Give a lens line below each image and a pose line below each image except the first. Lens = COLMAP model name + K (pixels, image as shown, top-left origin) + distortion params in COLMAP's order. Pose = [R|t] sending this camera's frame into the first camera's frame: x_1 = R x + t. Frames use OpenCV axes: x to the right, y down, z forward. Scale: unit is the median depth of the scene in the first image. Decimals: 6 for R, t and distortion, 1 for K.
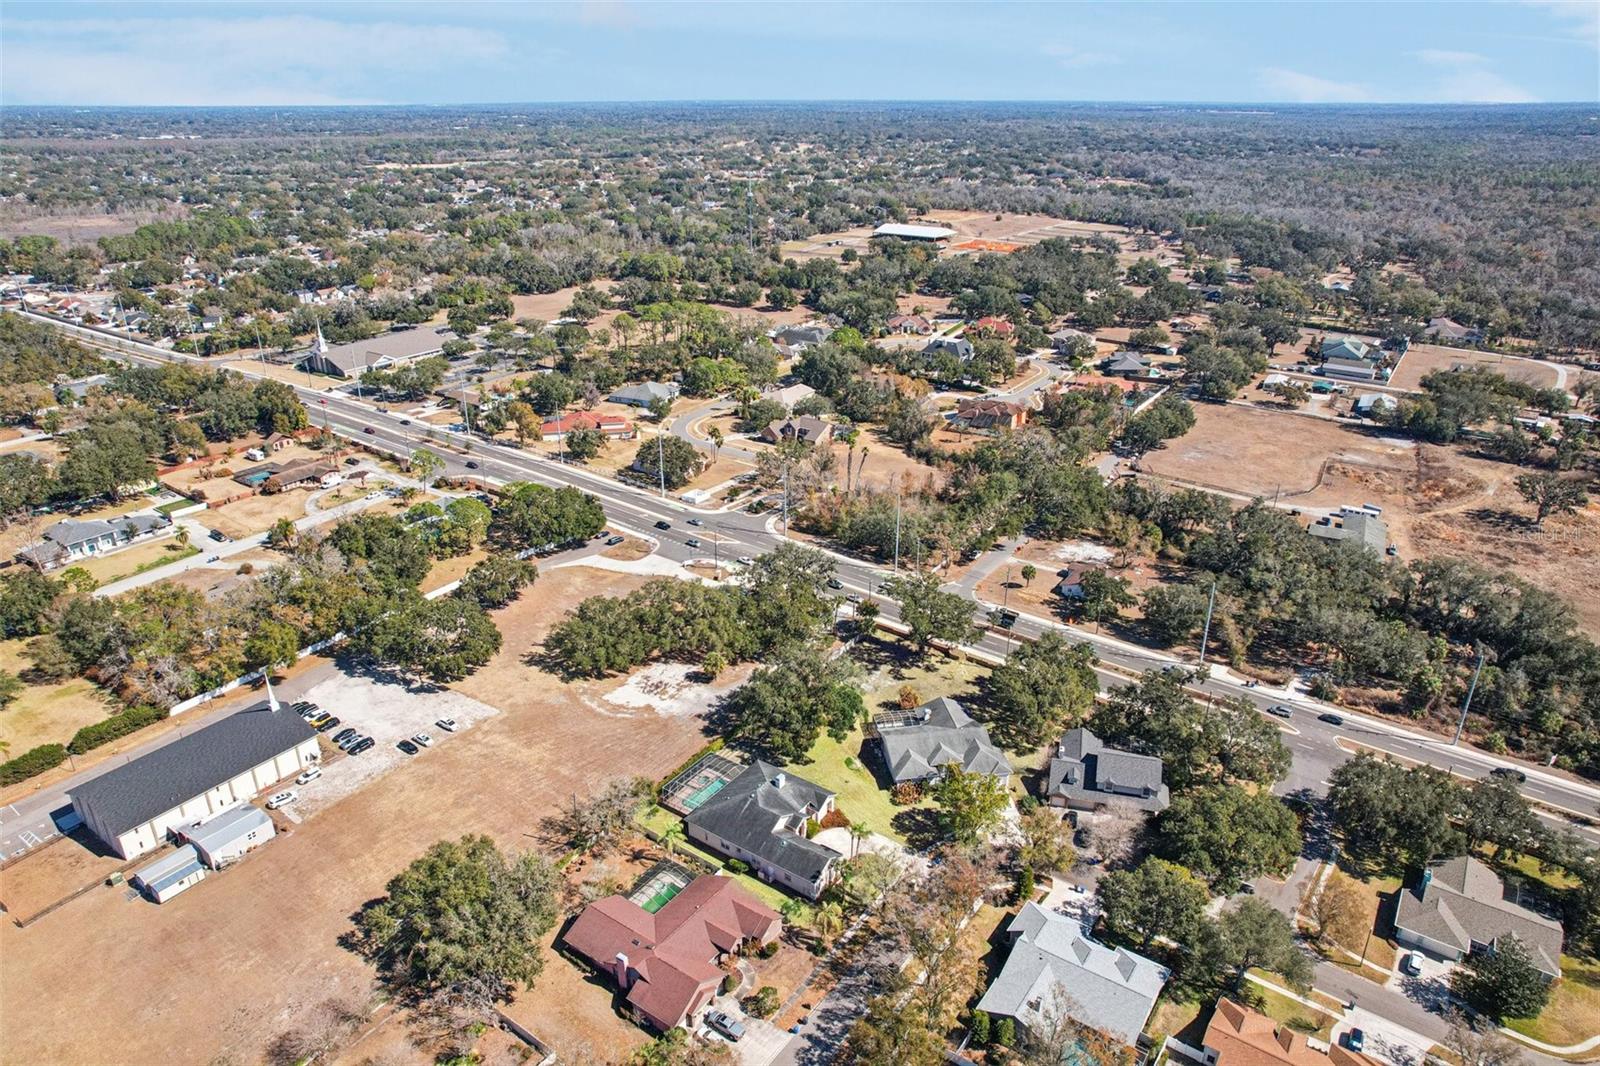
lens RADIAL K [[1019.4, 0, 800.0], [0, 1019.4, 533.0], [0, 0, 1]] dist [-0.071726, 0.064294]
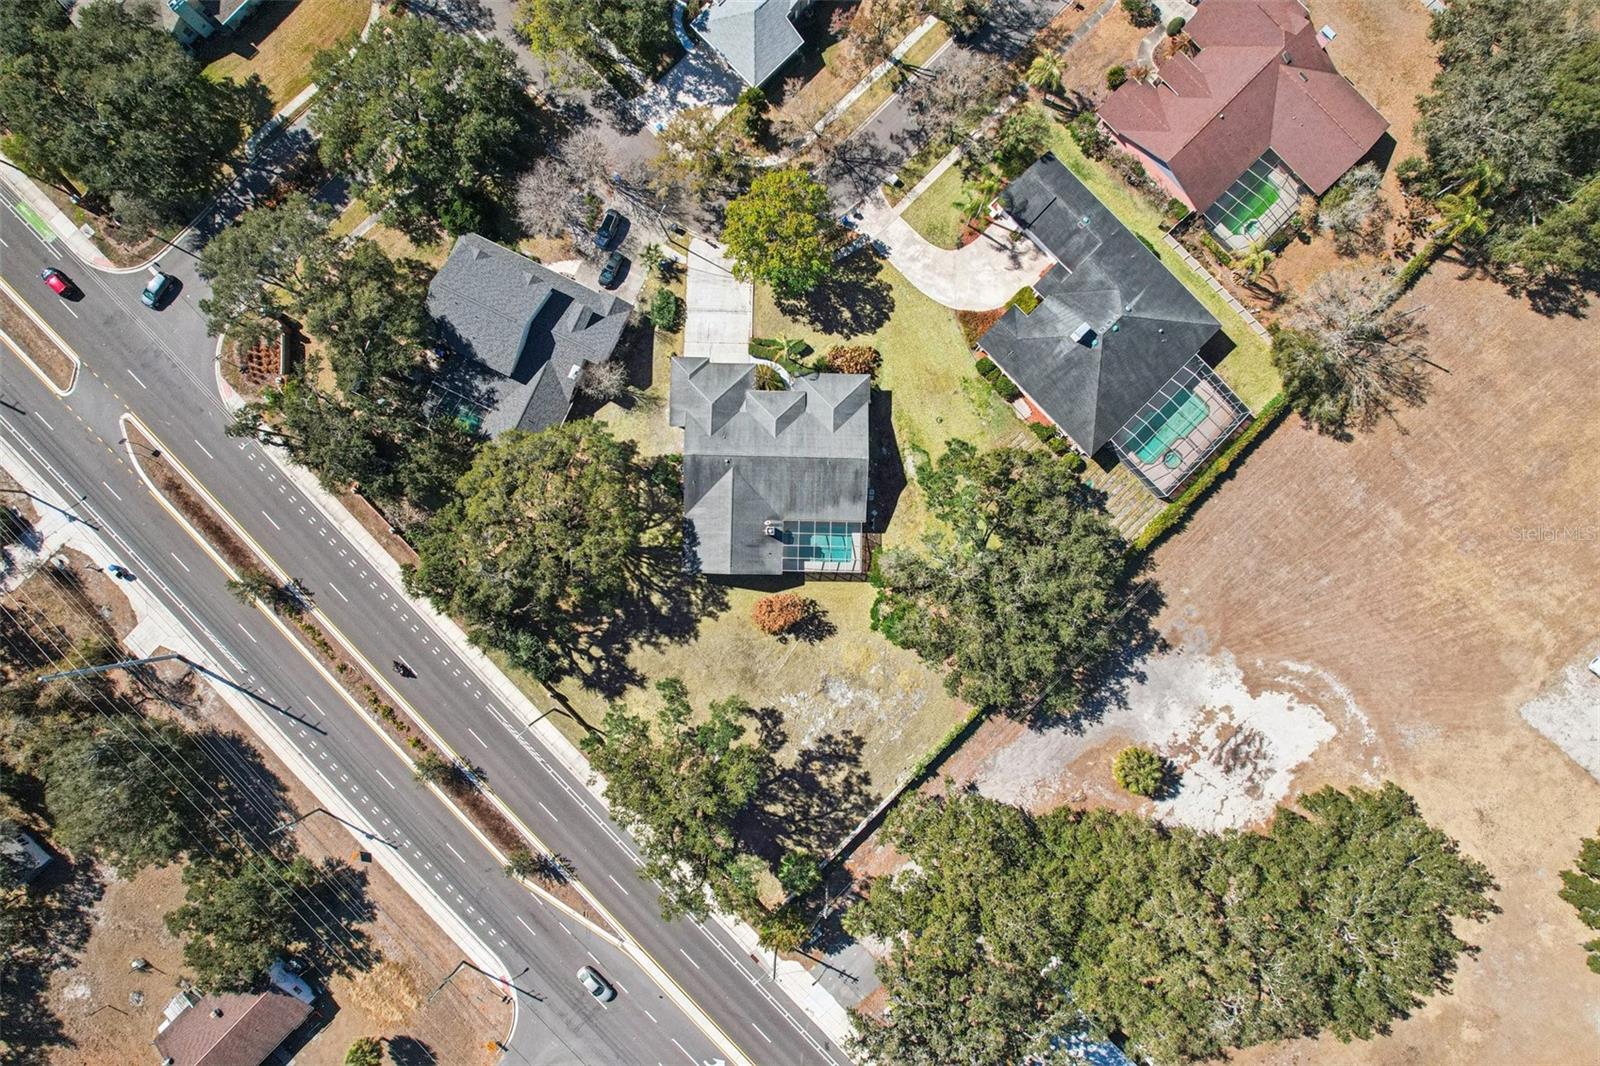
lens RADIAL K [[1019.4, 0, 800.0], [0, 1019.4, 533.0], [0, 0, 1]] dist [-0.071726, 0.064294]
pose [[-0.984249, -0.176723, 0.004777, 0.070115], [0.073427, -0.384073, 0.920378, -0.213288], [-0.160817, 0.906232, 0.391000, 0.517785]]
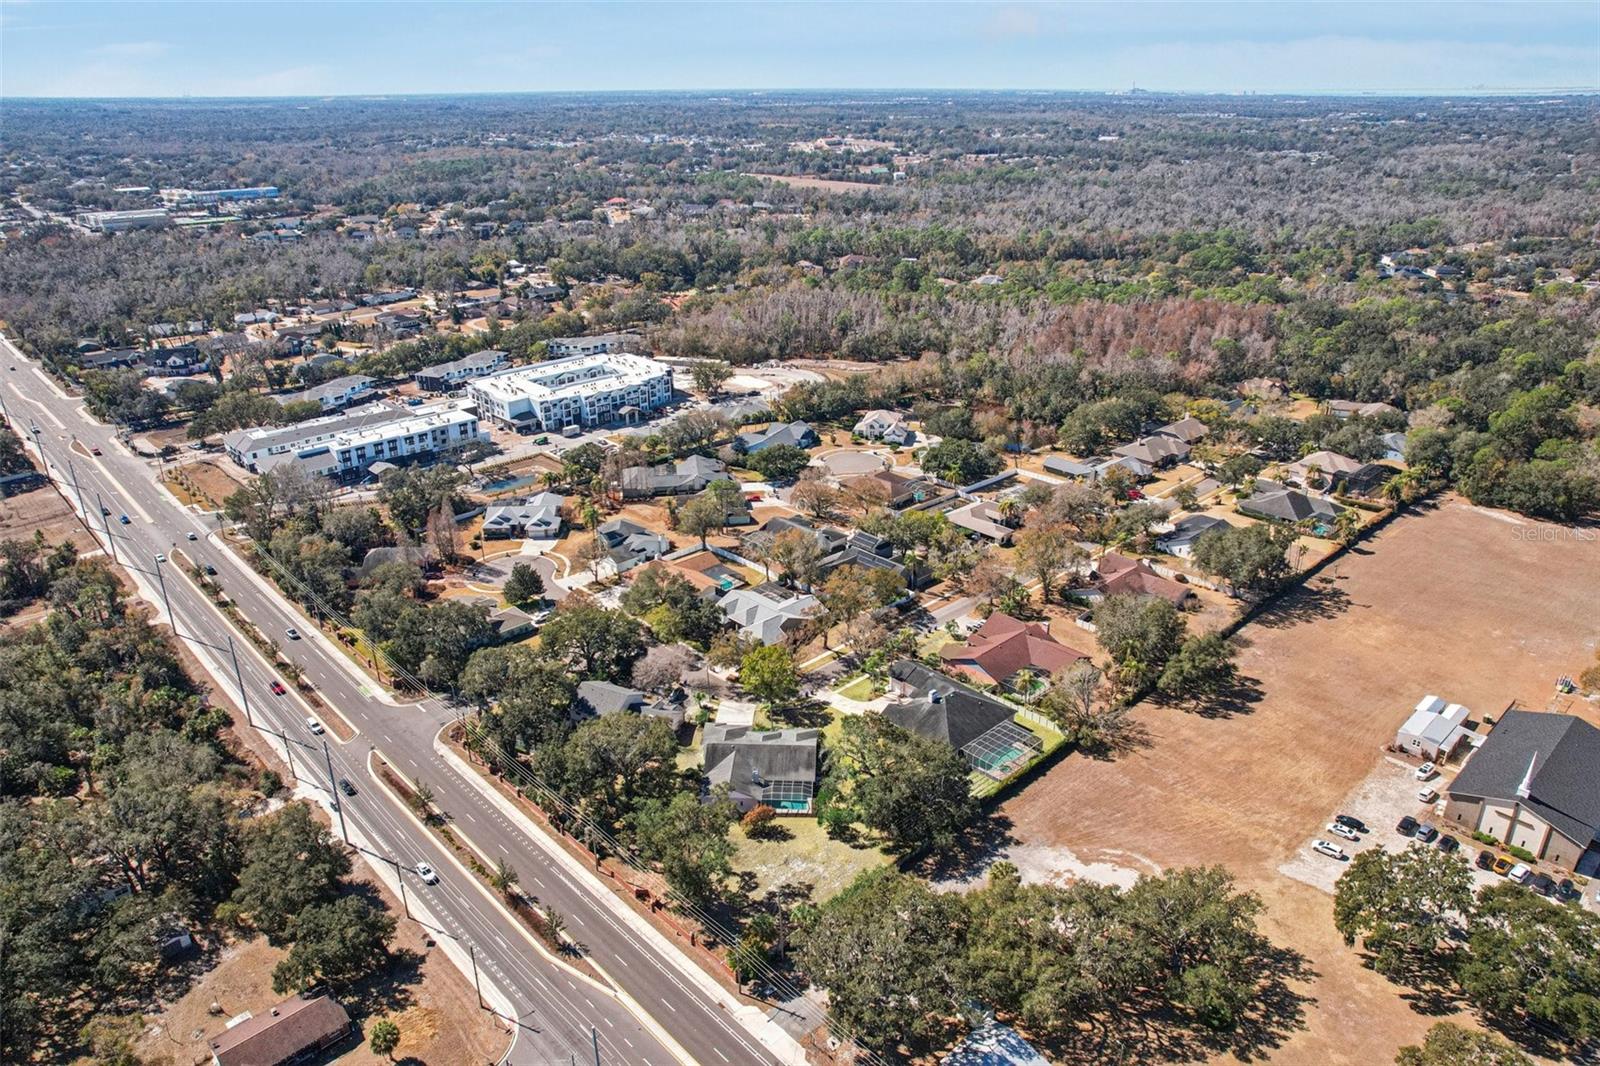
lens RADIAL K [[1086.1, 0, 800.0], [0, 1086.1, 533.0], [0, 0, 1]] dist [-0.067975, 0.055301]
pose [[-0.979509, -0.069022, 0.189206, -0.050708], [0.089321, 0.693124, 0.715263, -0.422665], [-0.180512, 0.717506, -0.672756, 0.973438]]
